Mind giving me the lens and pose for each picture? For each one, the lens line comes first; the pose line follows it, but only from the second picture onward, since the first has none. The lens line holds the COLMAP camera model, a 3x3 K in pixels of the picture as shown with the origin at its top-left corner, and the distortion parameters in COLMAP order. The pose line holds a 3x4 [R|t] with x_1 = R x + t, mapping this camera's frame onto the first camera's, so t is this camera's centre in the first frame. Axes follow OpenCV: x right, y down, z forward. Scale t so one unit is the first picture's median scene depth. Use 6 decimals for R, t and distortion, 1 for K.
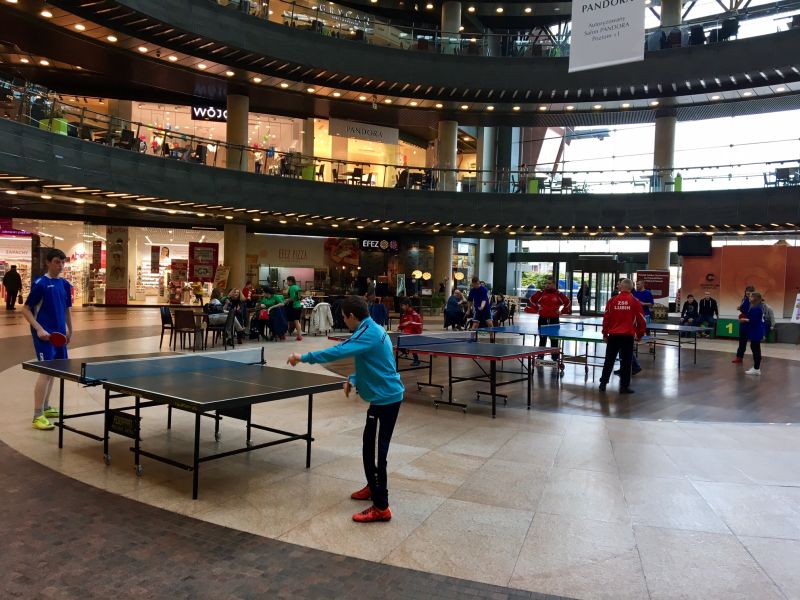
lens RADIAL K [[670.6, 0, 400.0], [0, 670.6, 300.0], [0, 0, 1]] dist [0.078327, -0.106316]
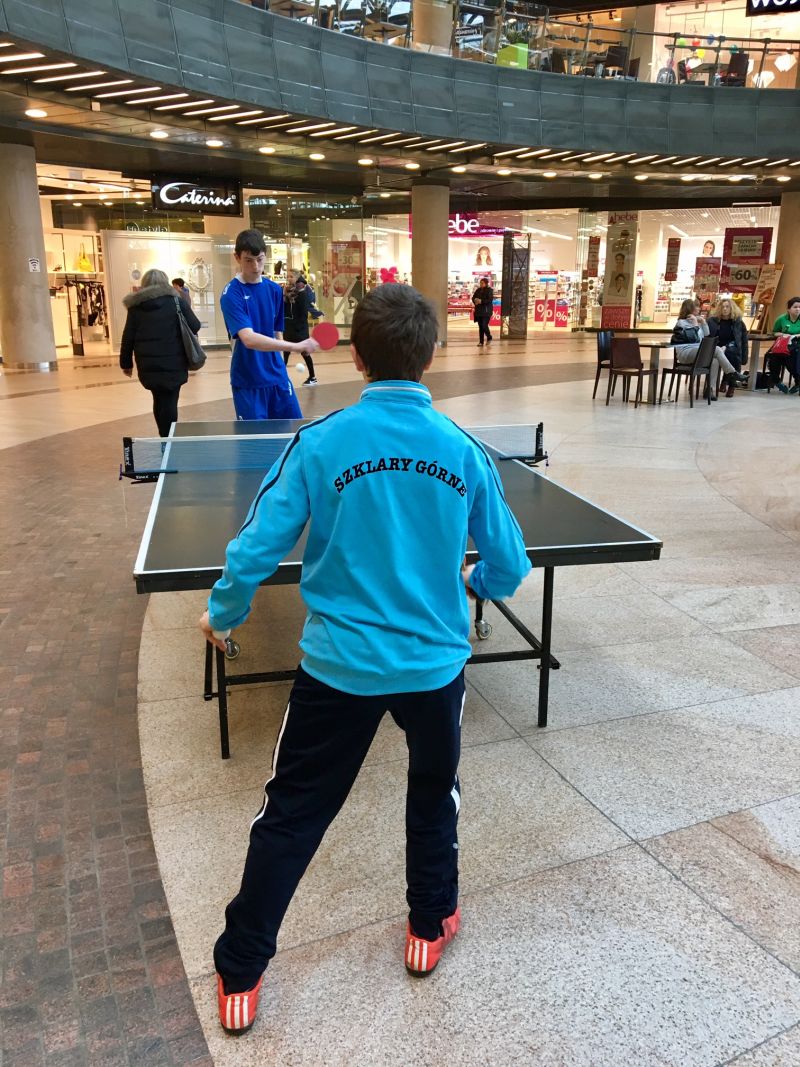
lens RADIAL K [[894.4, 0, 400.0], [0, 894.4, 533.5], [0, 0, 1]] dist [0.078327, -0.106316]
pose [[0.771120, 0.145037, -0.619950, 0.031708], [-0.000707, 0.973903, 0.226965, 0.001715], [0.636690, -0.174579, 0.751098, 0.141778]]
